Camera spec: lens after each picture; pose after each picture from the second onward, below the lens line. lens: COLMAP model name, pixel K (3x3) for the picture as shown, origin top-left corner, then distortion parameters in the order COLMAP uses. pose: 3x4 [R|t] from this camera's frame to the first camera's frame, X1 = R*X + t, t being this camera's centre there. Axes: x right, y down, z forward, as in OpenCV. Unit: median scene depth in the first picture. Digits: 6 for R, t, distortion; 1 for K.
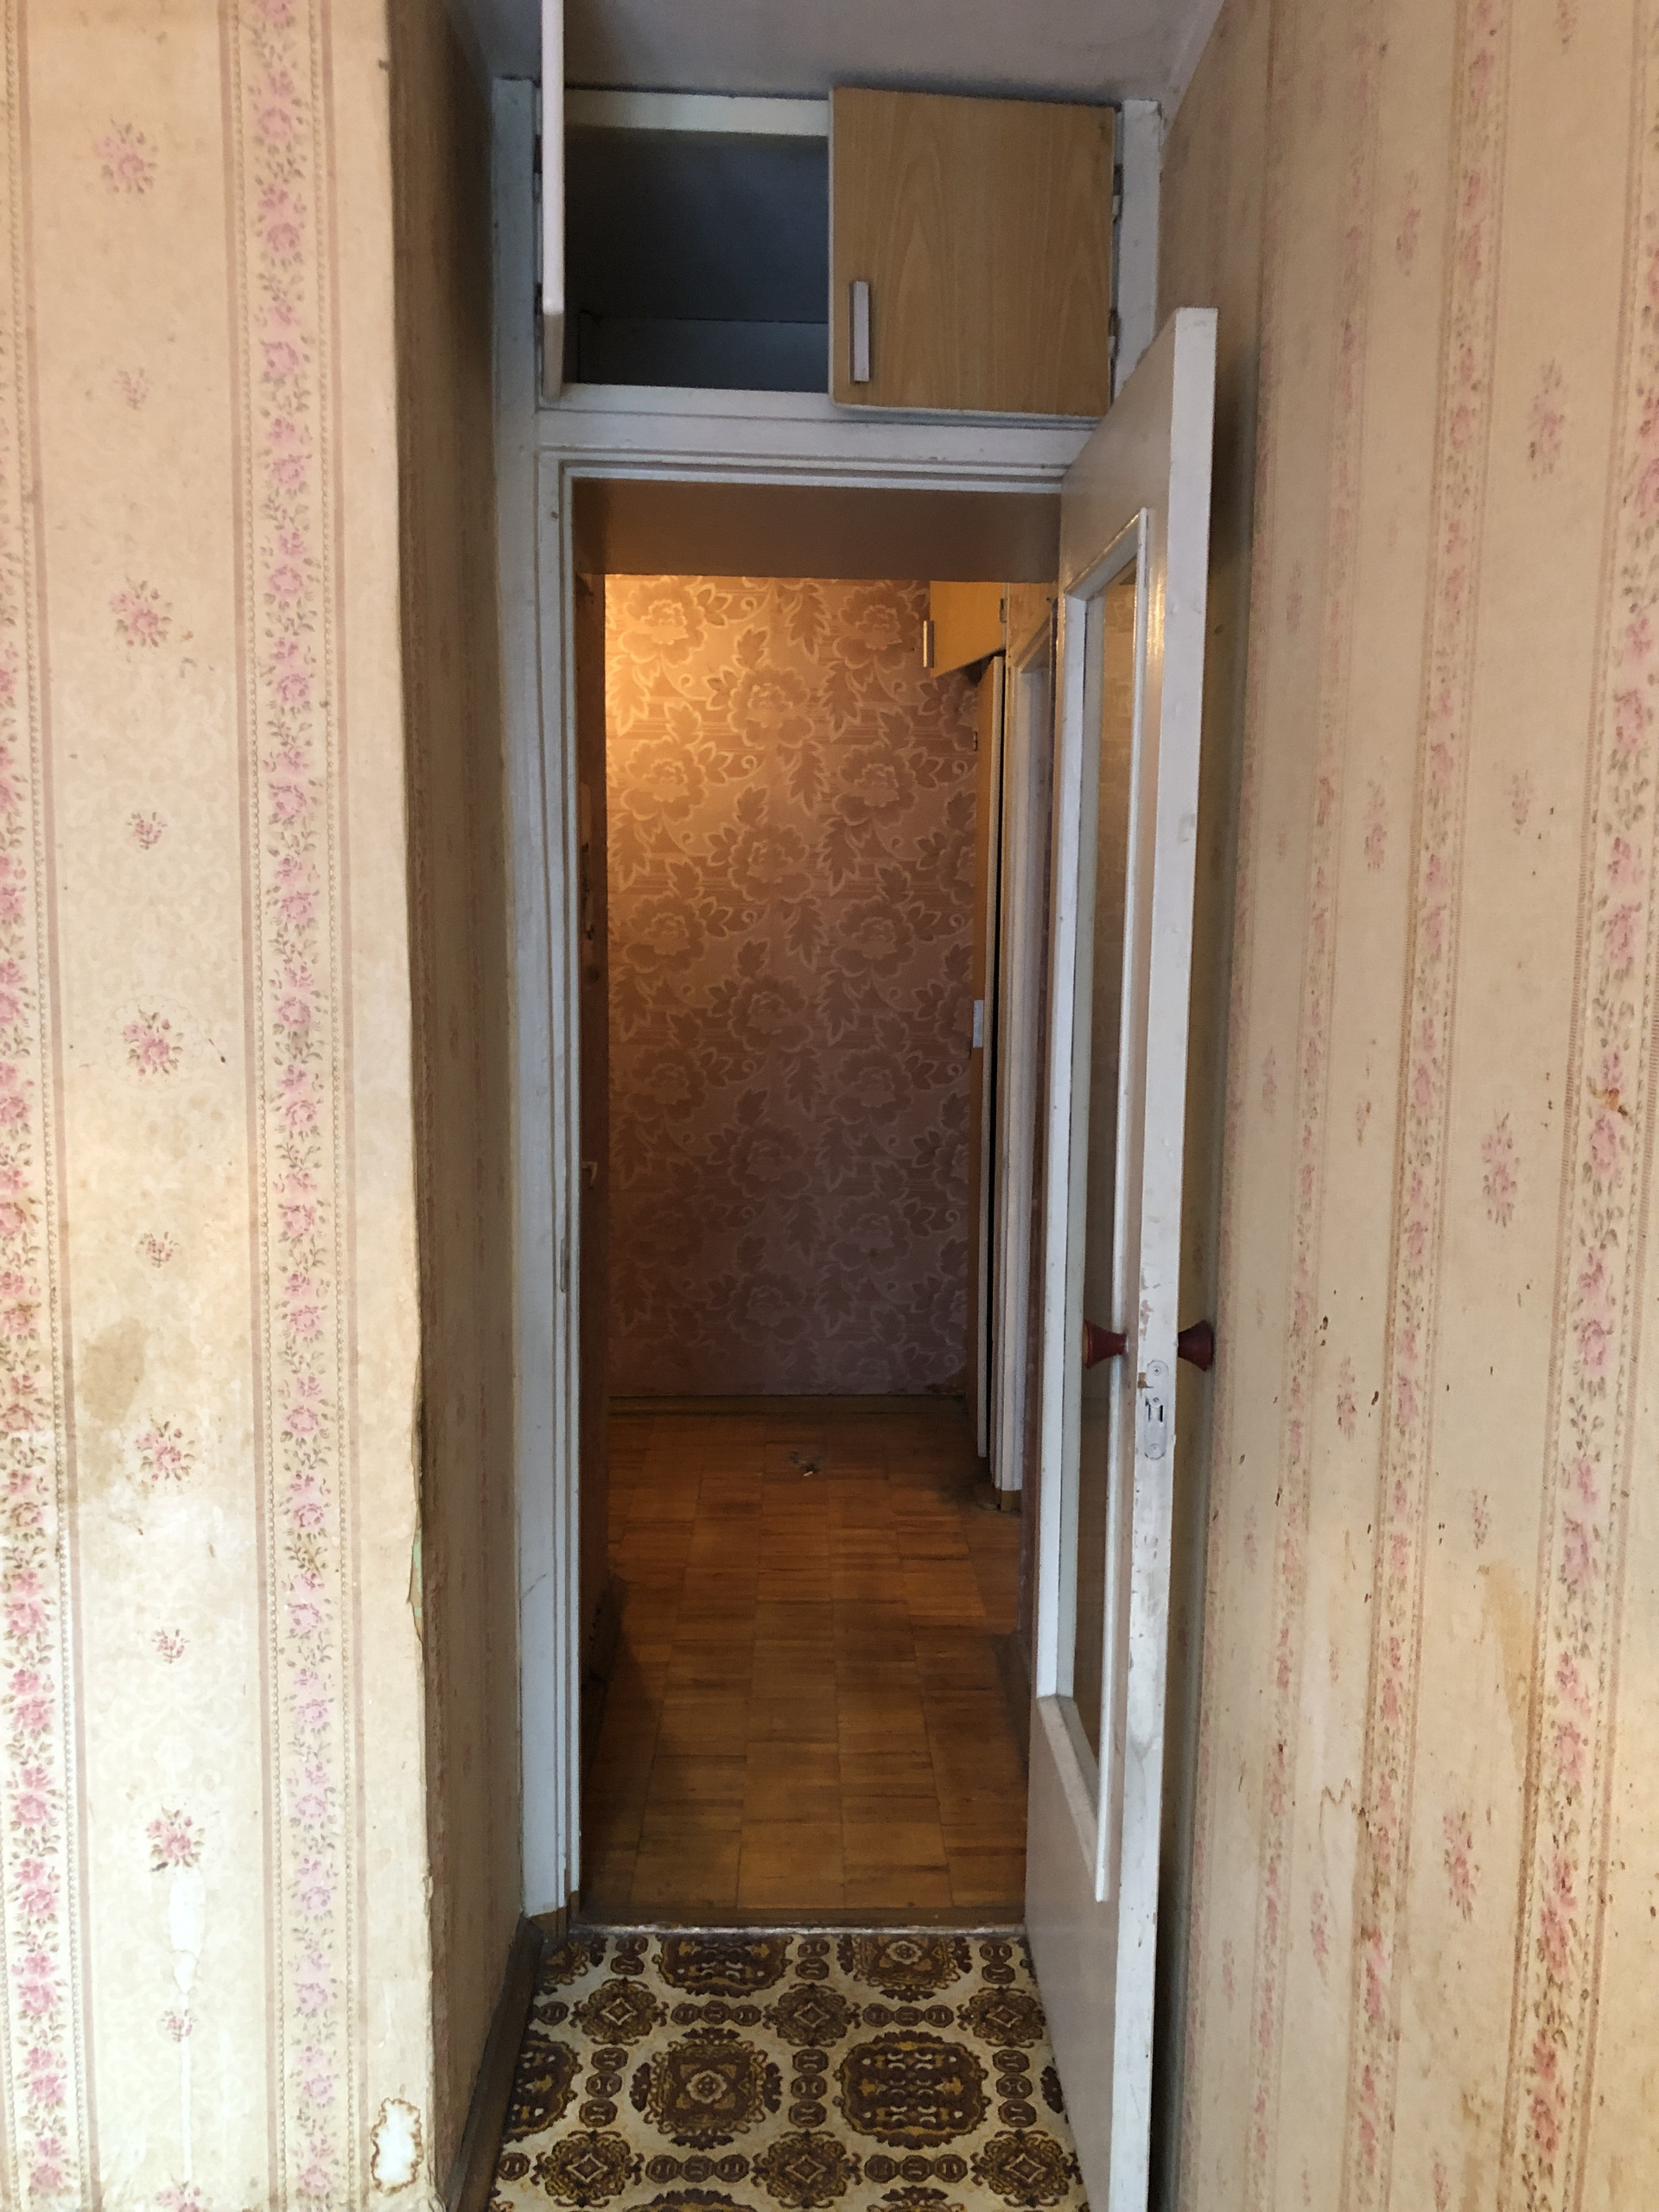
lens RADIAL K [[1841.1, 0, 840.7], [0, 1841.1, 1097.6], [0, 0, 1]] dist [0.040479, -0.035201]
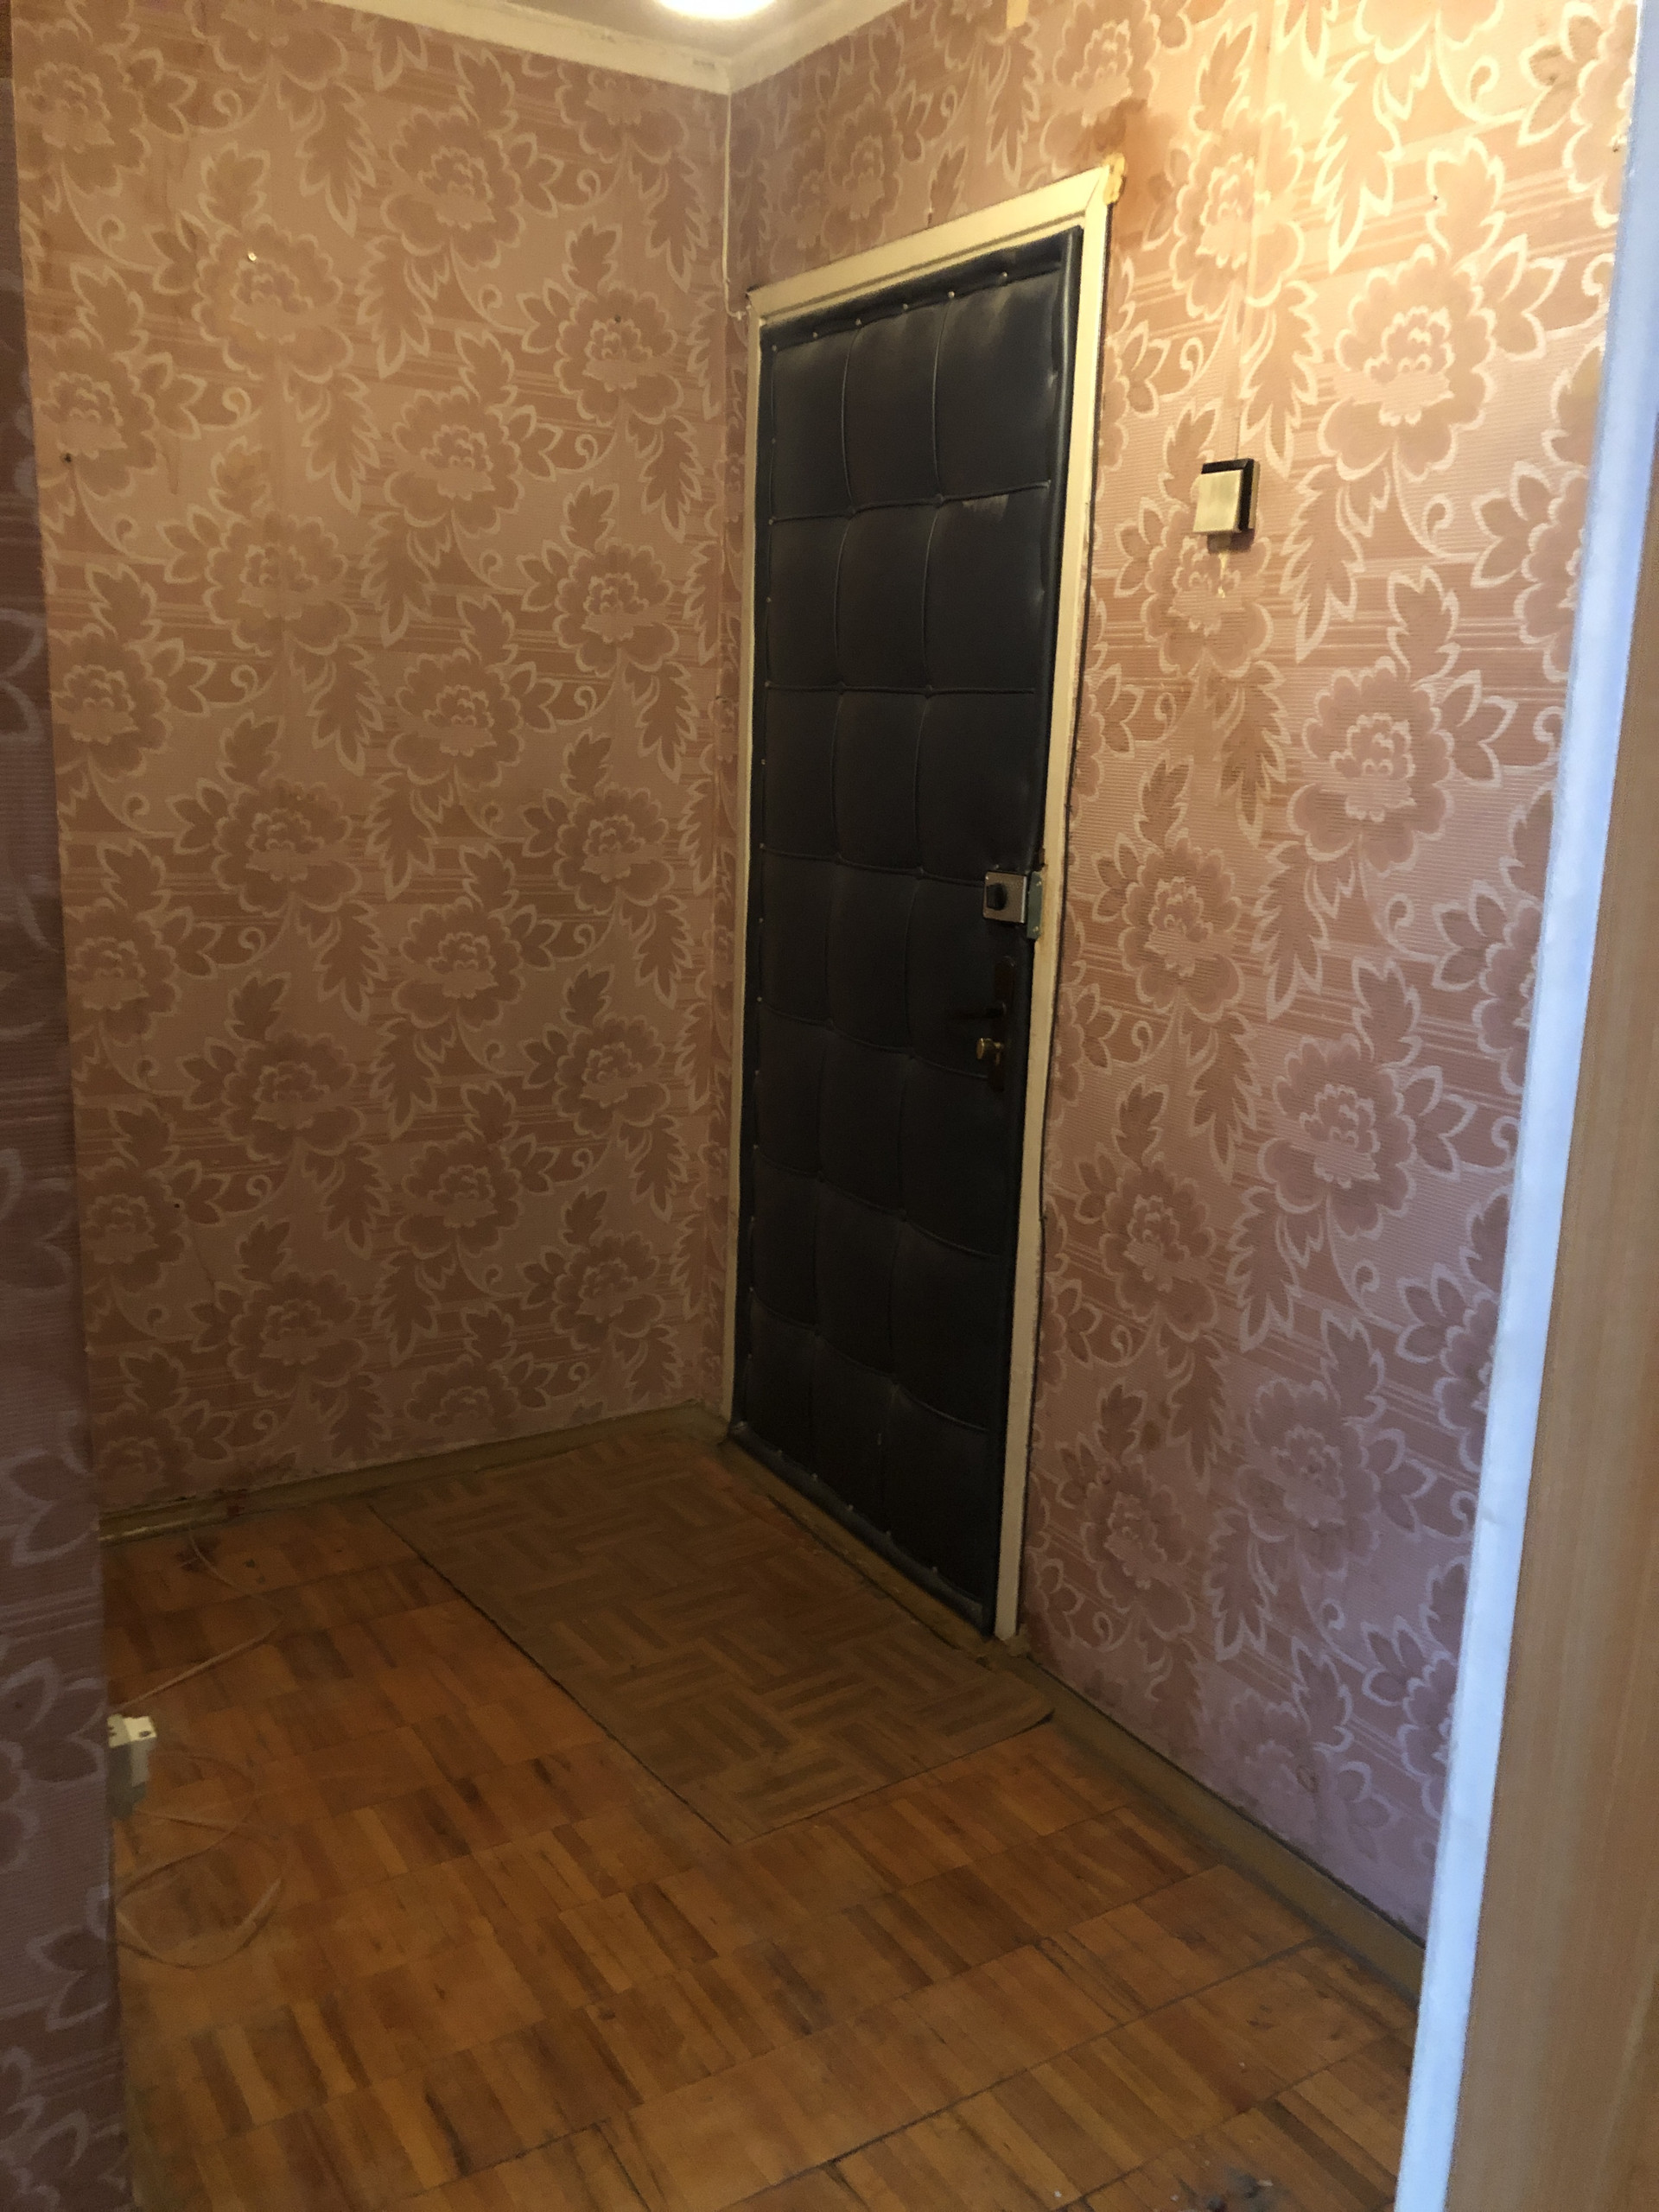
lens RADIAL K [[1841.1, 0, 844.2], [0, 1841.1, 1089.6], [0, 0, 1]] dist [0.040479, -0.035201]
pose [[0.506087, 0.178267, -0.843858, 0.200334], [-0.131151, 0.982935, 0.128992, -0.057332], [0.852453, 0.045392, 0.520830, 0.699708]]
